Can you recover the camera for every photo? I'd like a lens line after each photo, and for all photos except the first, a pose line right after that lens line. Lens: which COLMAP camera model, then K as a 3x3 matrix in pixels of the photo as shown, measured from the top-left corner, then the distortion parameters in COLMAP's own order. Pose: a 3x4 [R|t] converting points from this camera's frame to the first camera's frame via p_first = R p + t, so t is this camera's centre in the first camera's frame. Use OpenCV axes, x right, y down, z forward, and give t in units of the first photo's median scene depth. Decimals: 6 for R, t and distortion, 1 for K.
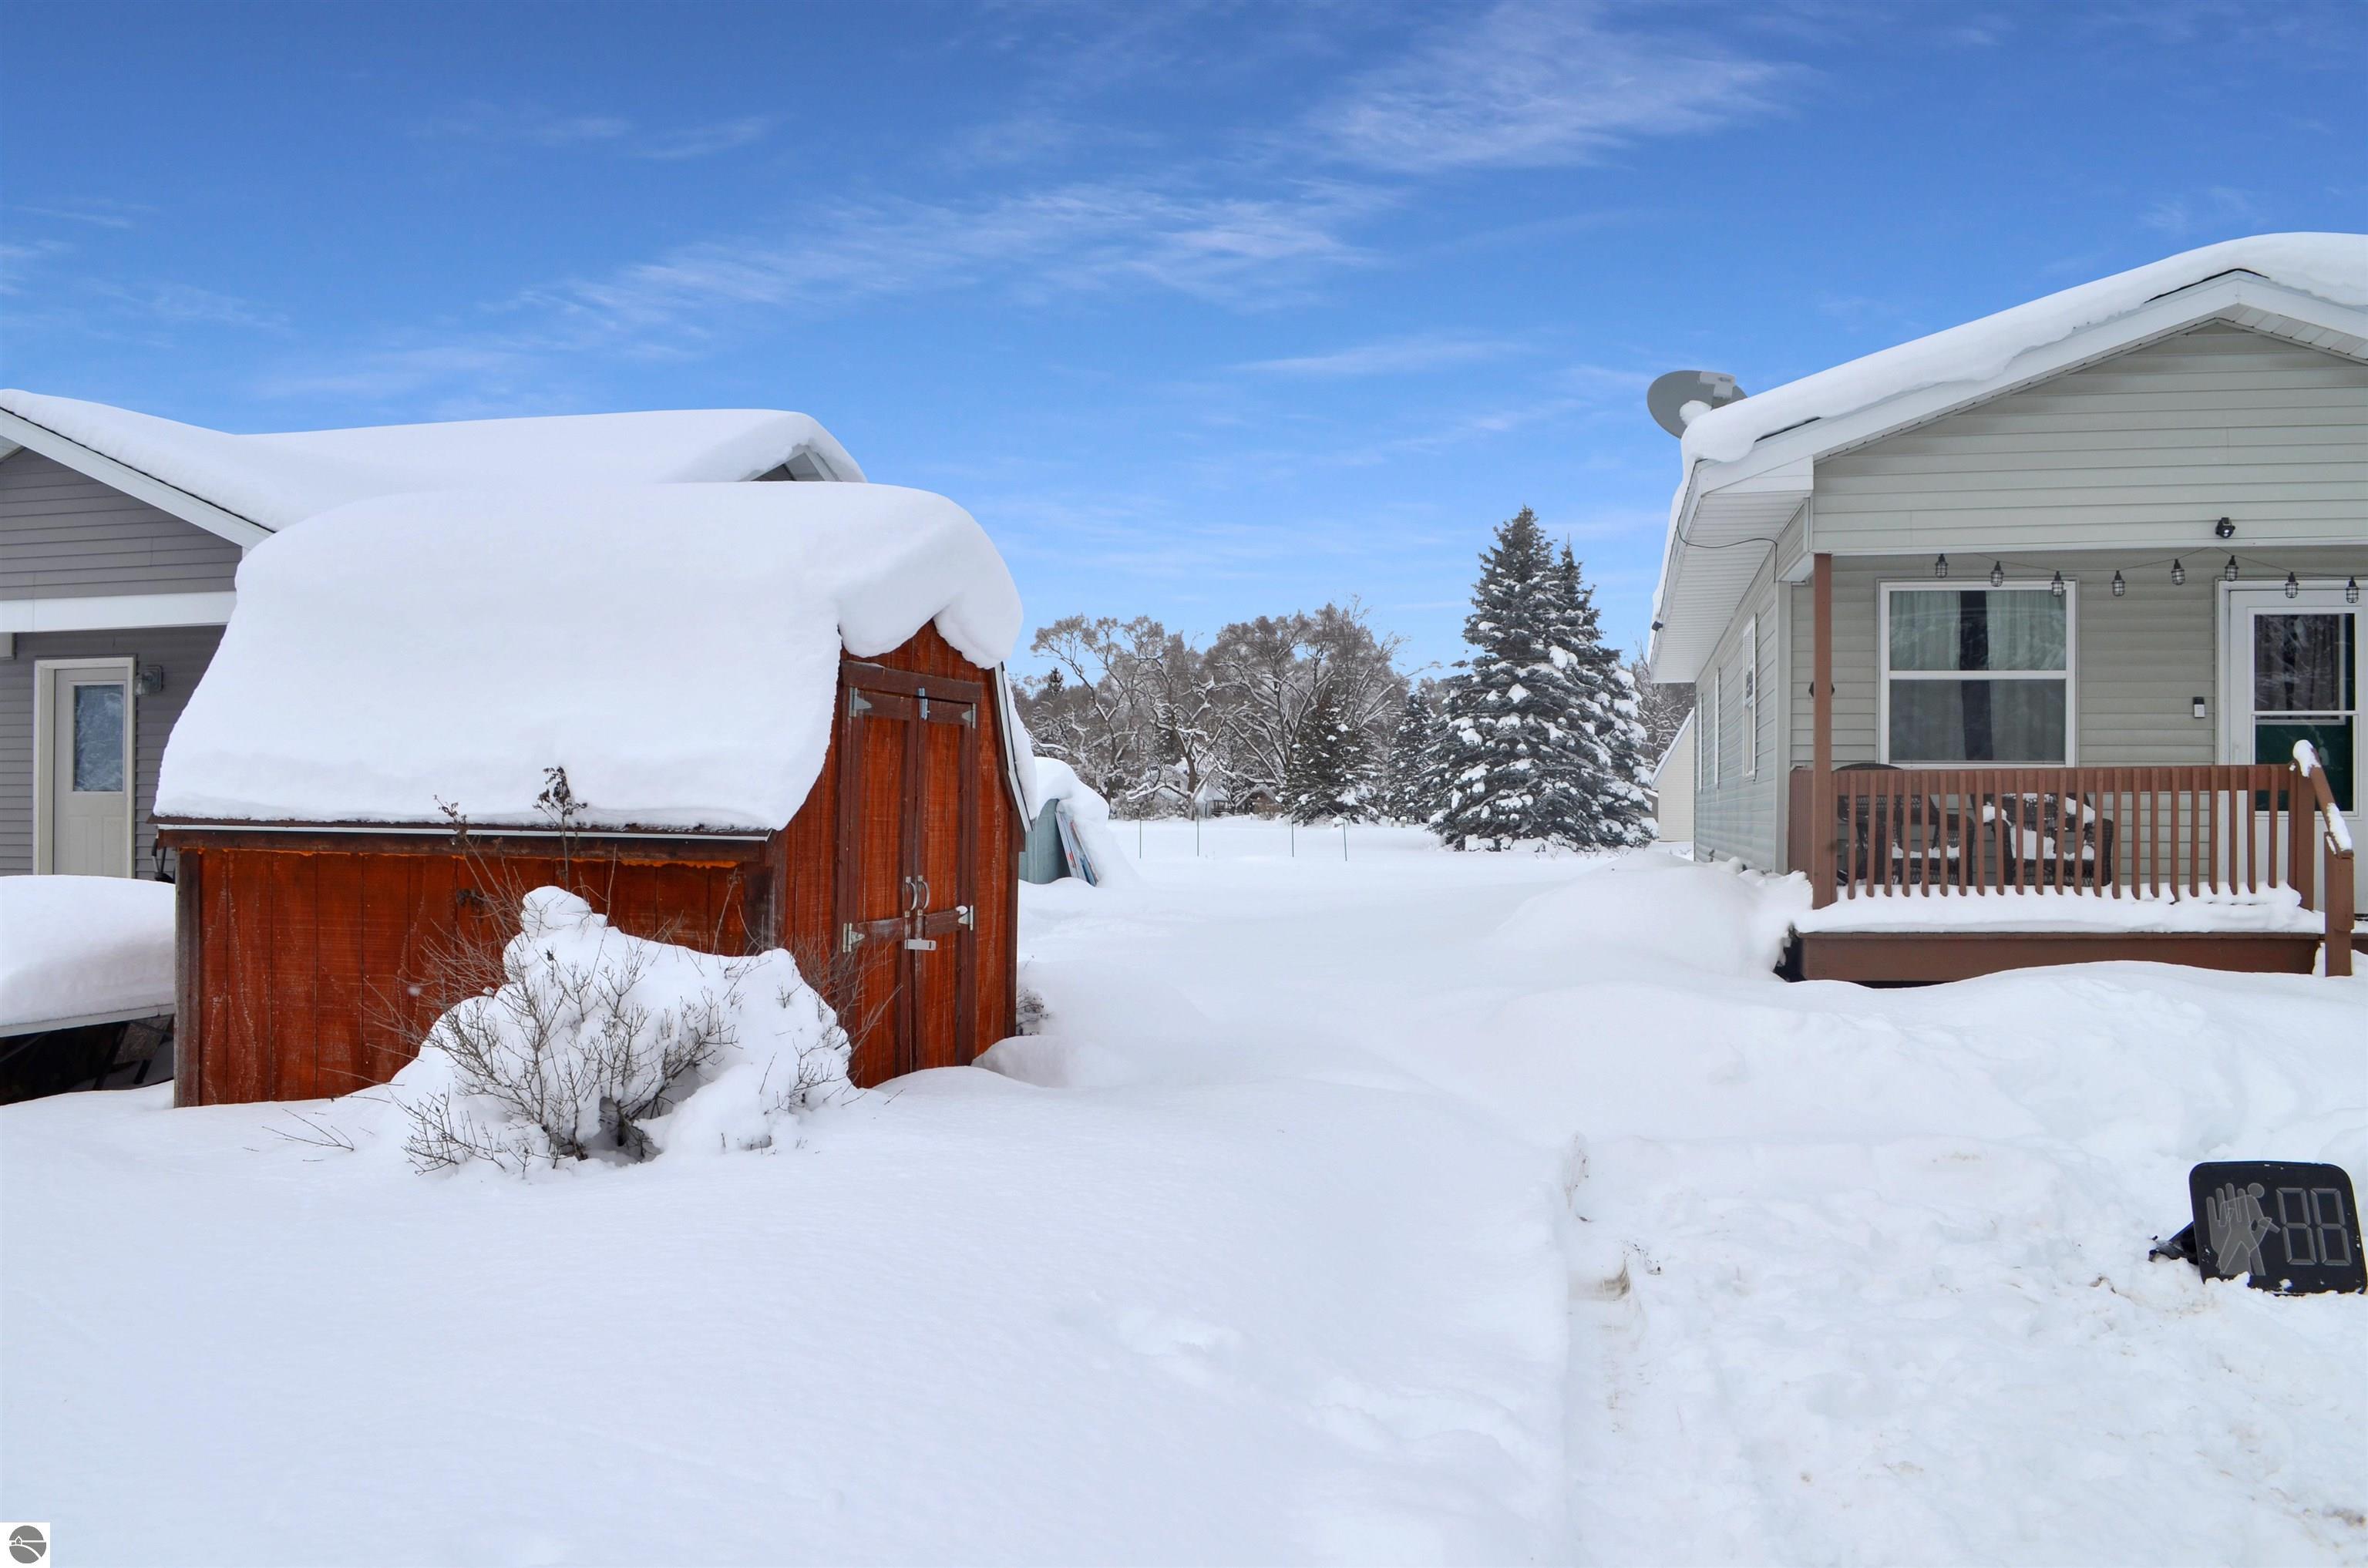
lens RADIAL K [[1869.4, 0, 1206.0], [0, 1869.4, 862.9], [0, 0, 1]] dist [-0.100978, 0.007000]
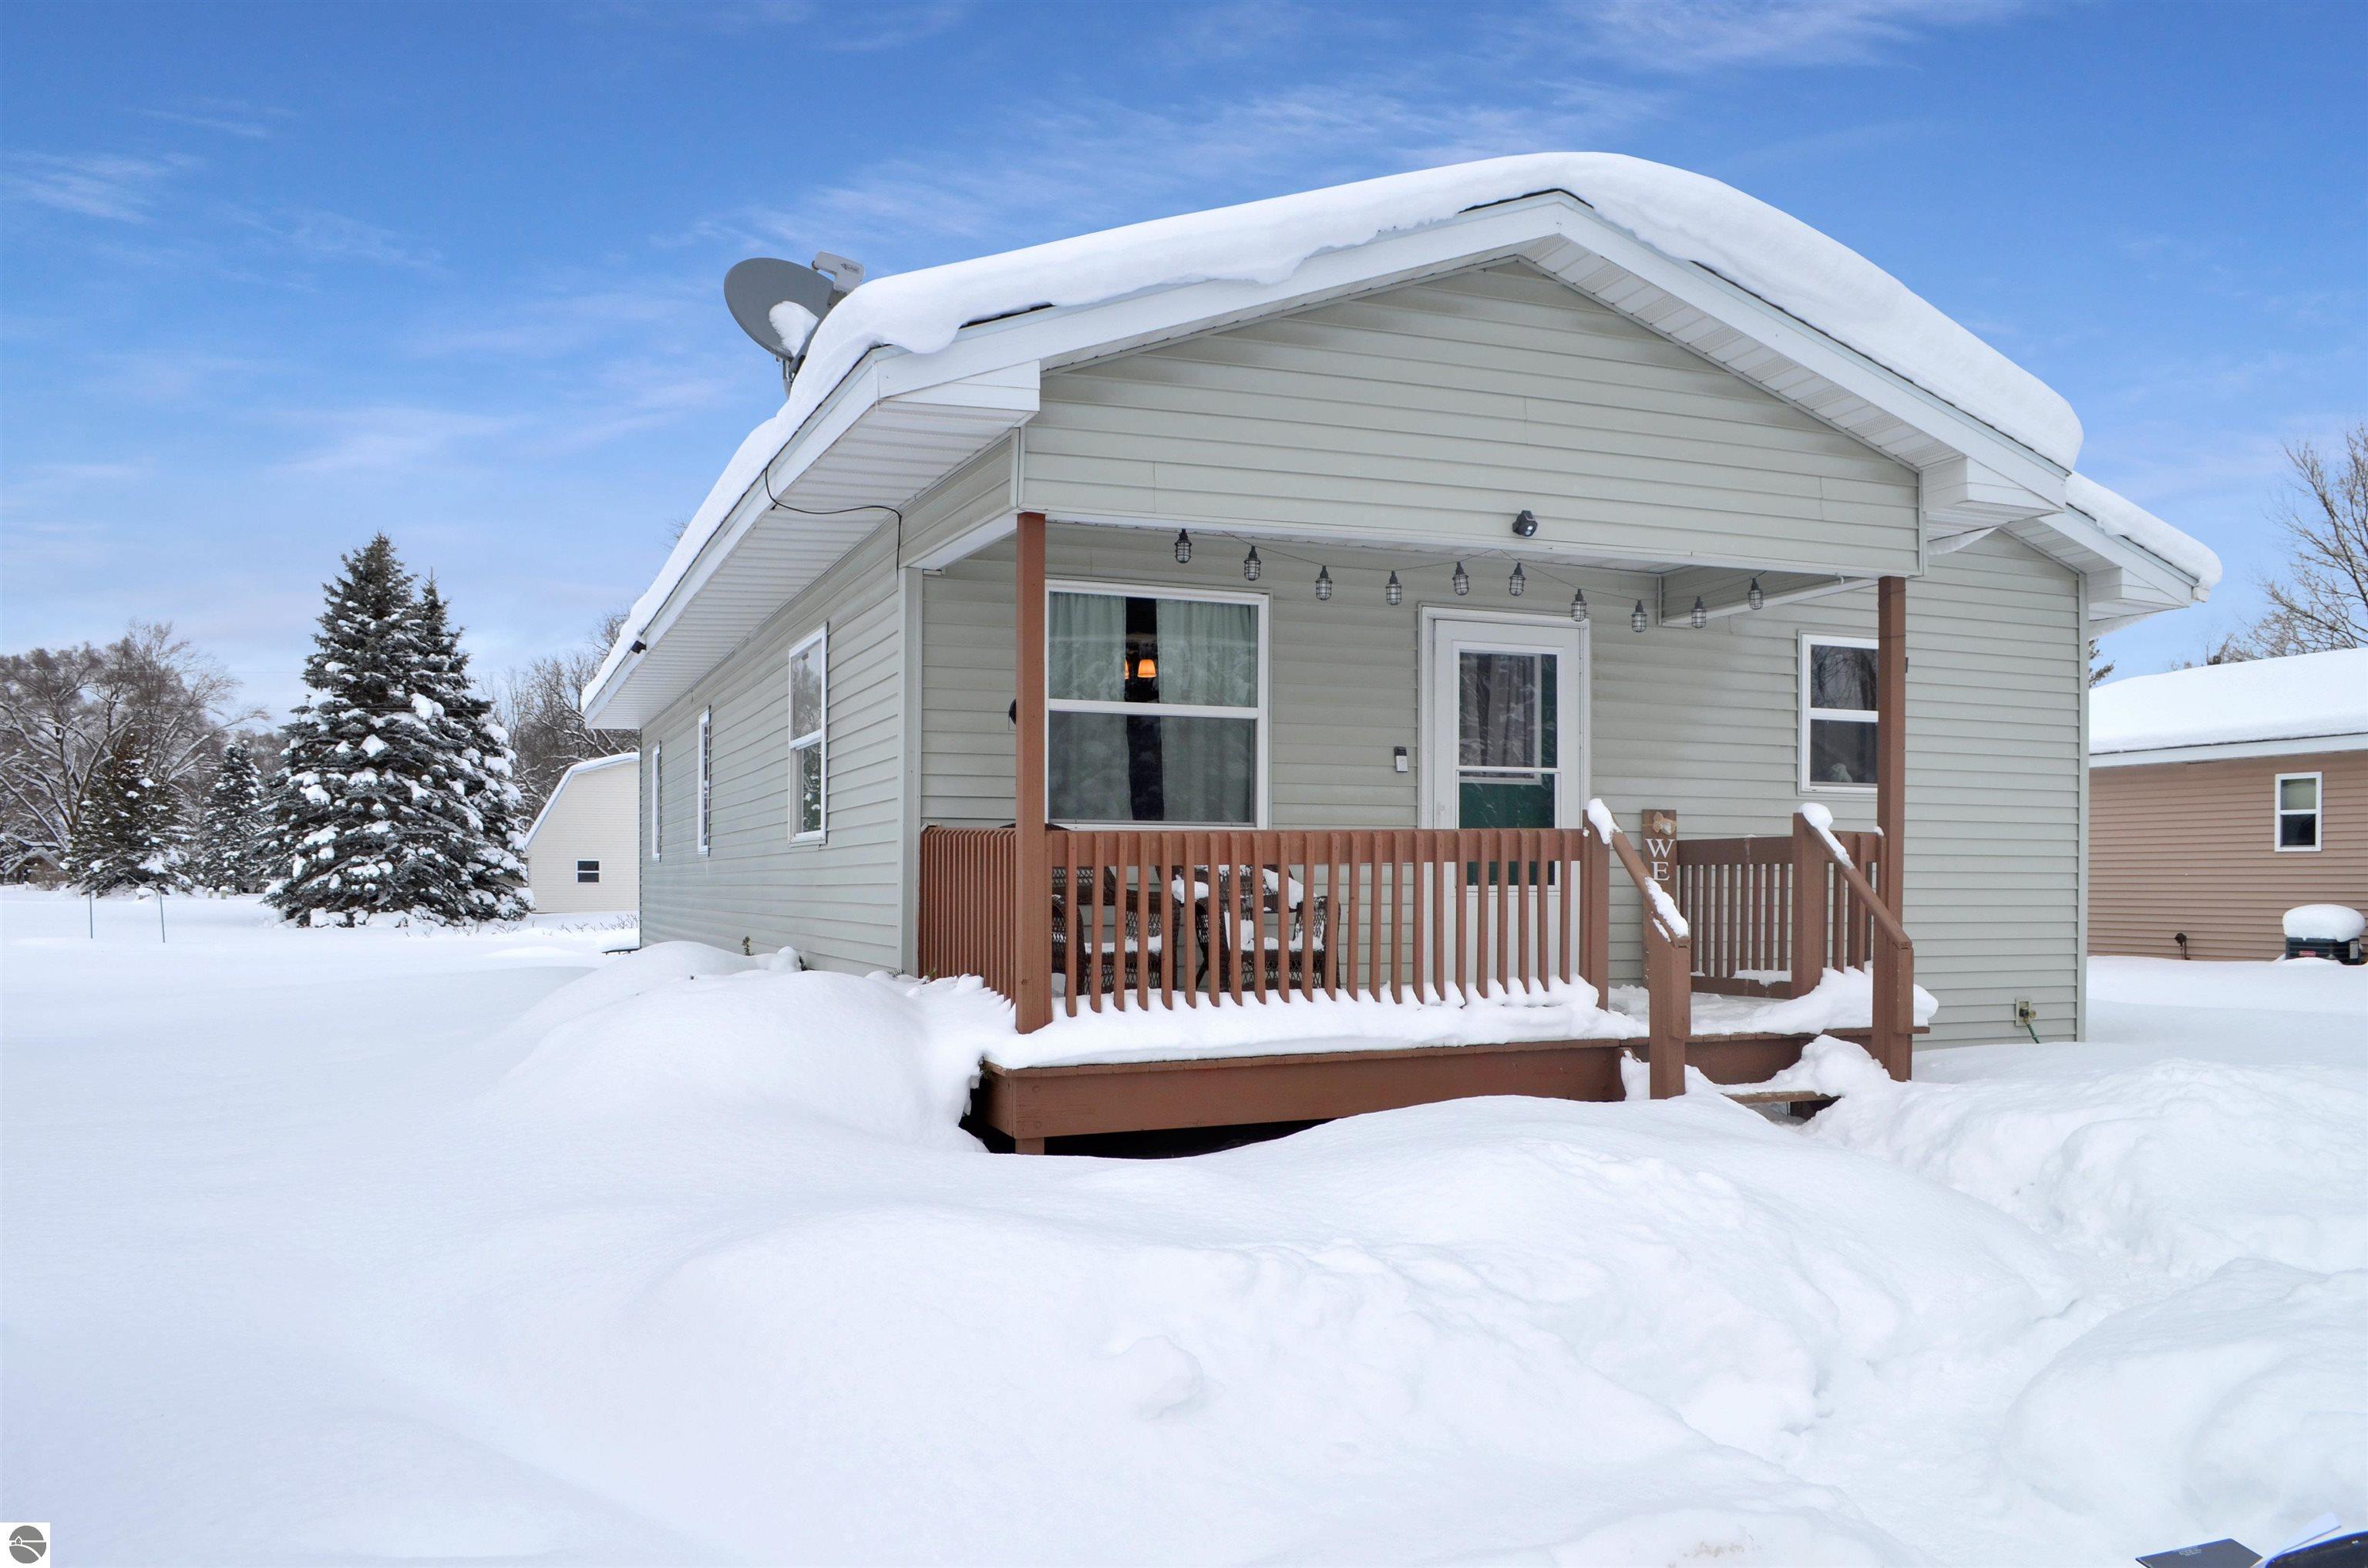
lens RADIAL K [[1890.6, 0, 1185.9], [0, 1890.6, 903.7], [0, 0, 1]] dist [-0.080889, 0.012169]
pose [[0.831298, -0.005948, 0.555795, -0.001321], [0.014197, 0.999844, -0.010534, -0.002433], [-0.555645, 0.016647, 0.831253, 0.064714]]
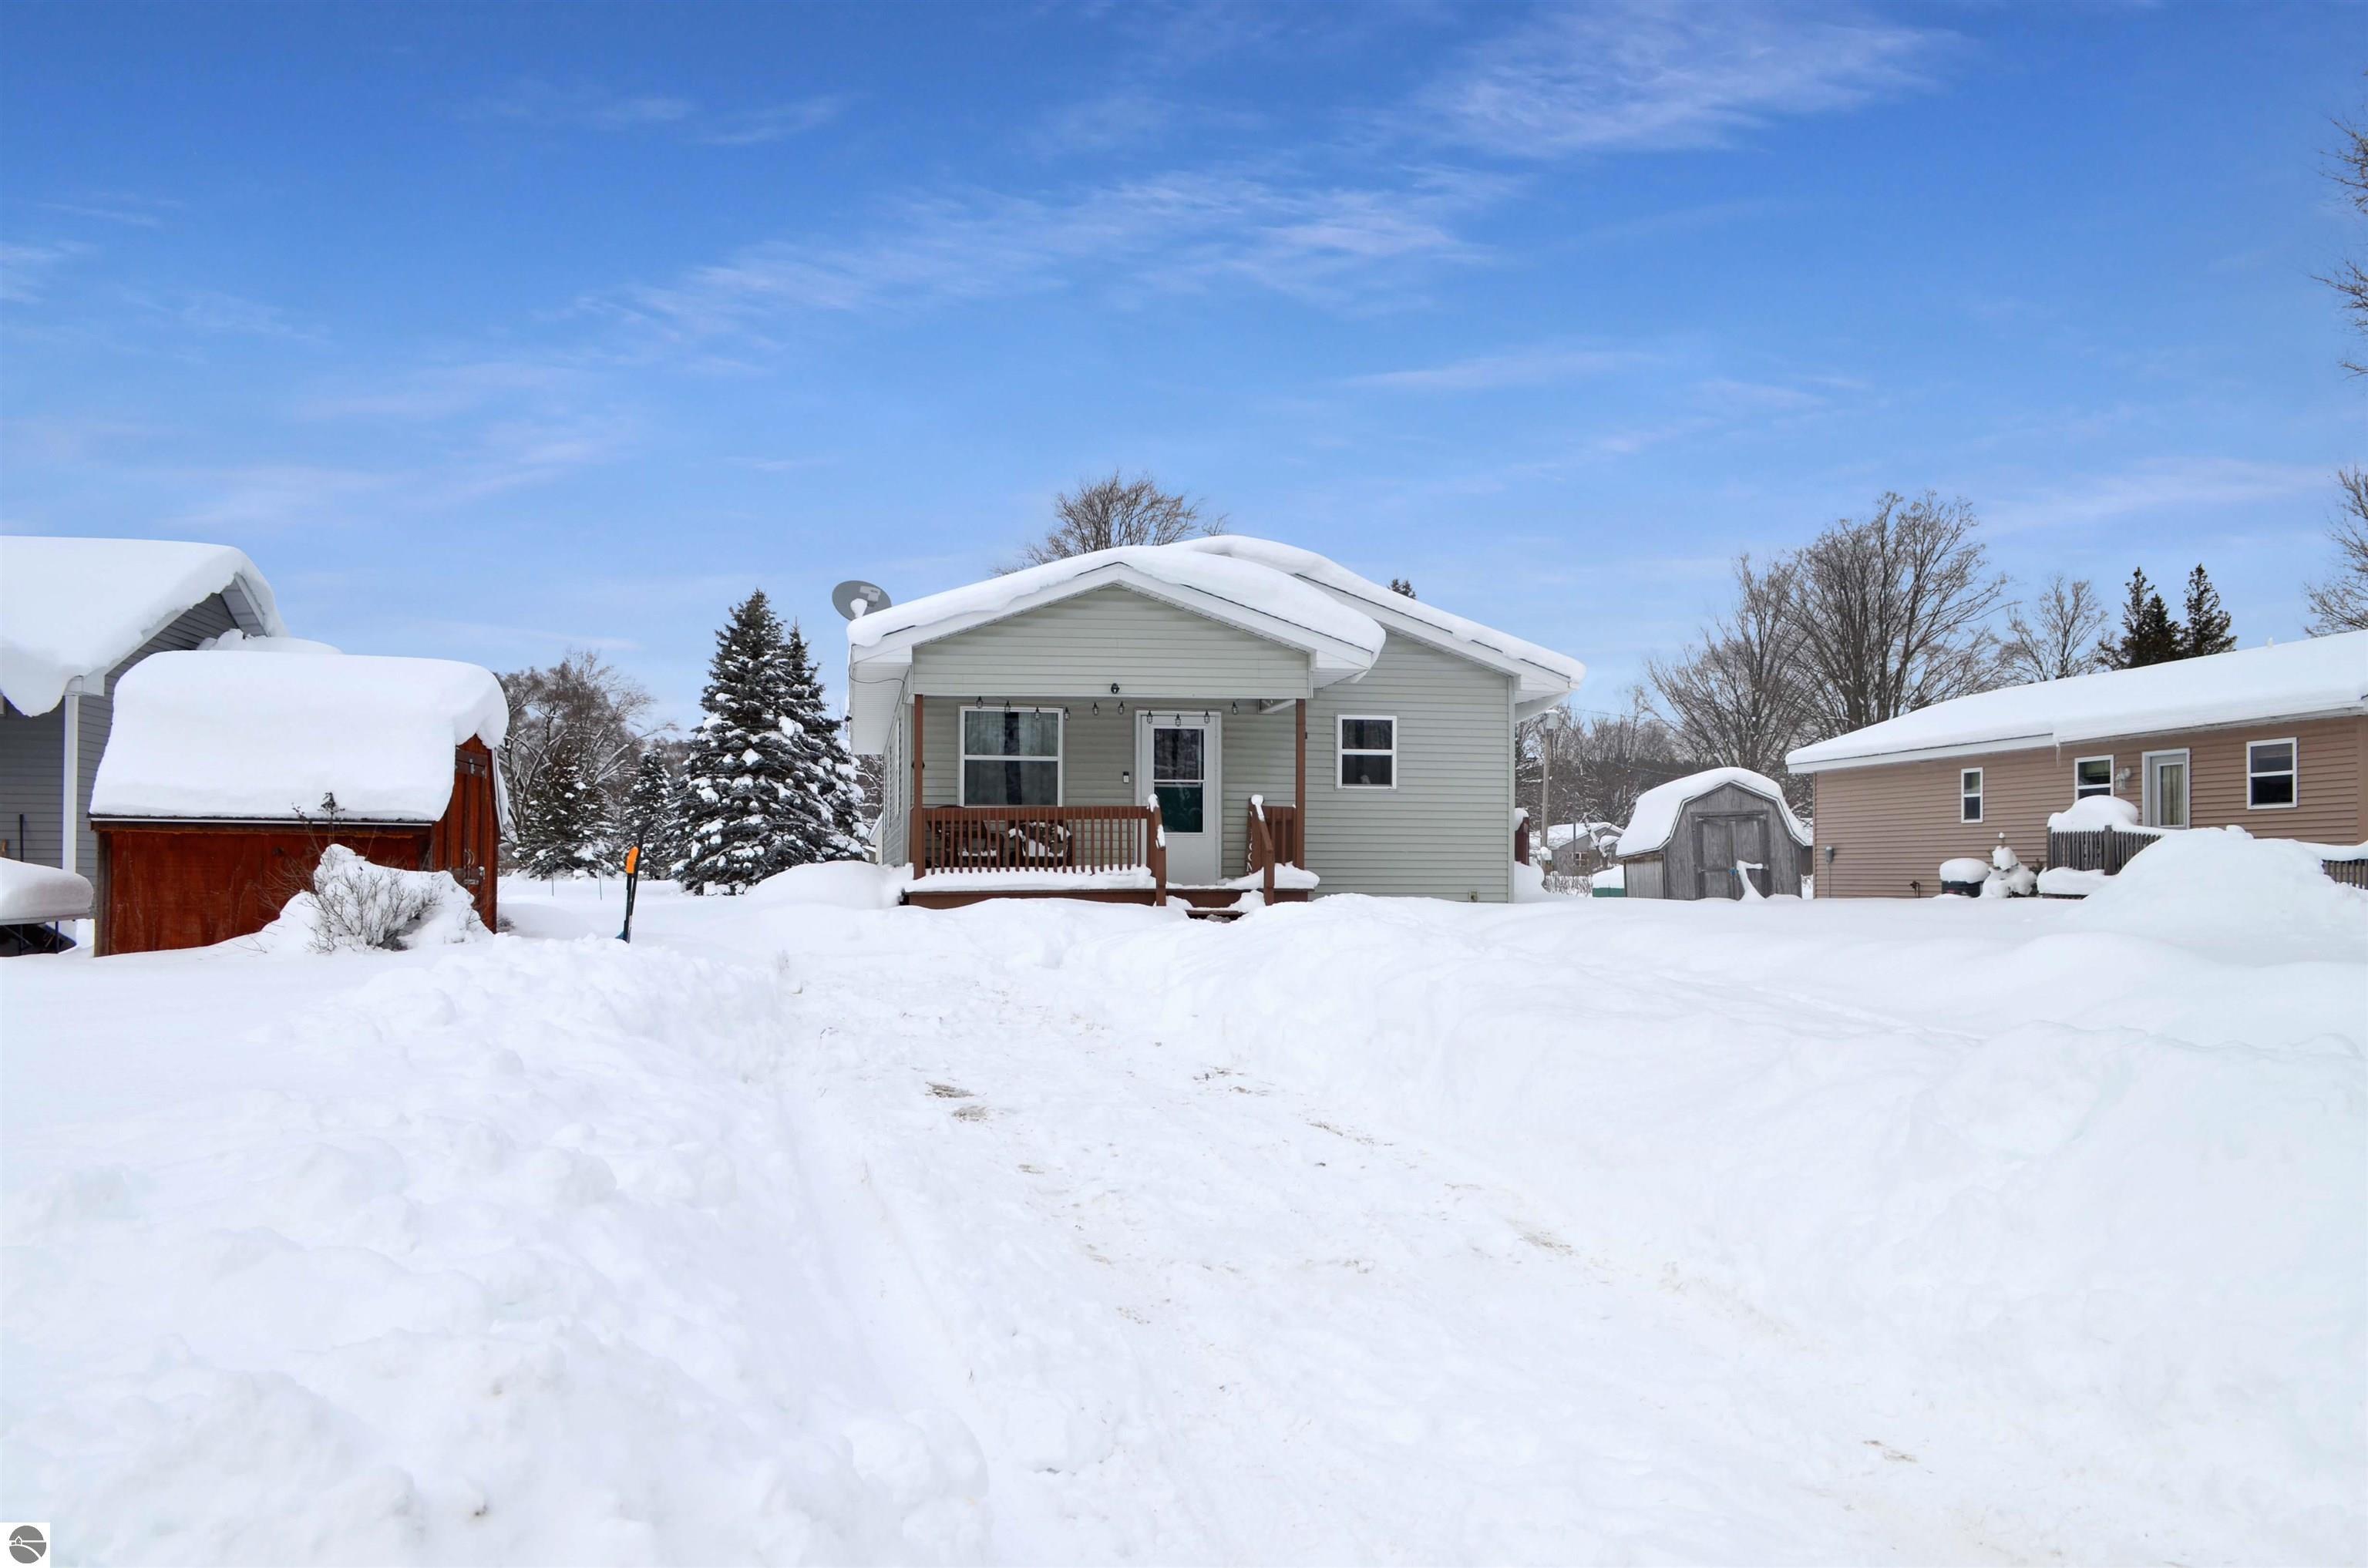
lens RADIAL K [[1869.4, 0, 1206.0], [0, 1869.4, 862.9], [0, 0, 1]] dist [-0.100978, 0.007000]
pose [[0.918246, 0.001757, 0.396006, -0.026411], [0.011409, 0.999458, -0.030889, 0.011797], [-0.395846, 0.032882, 0.917728, -0.149332]]
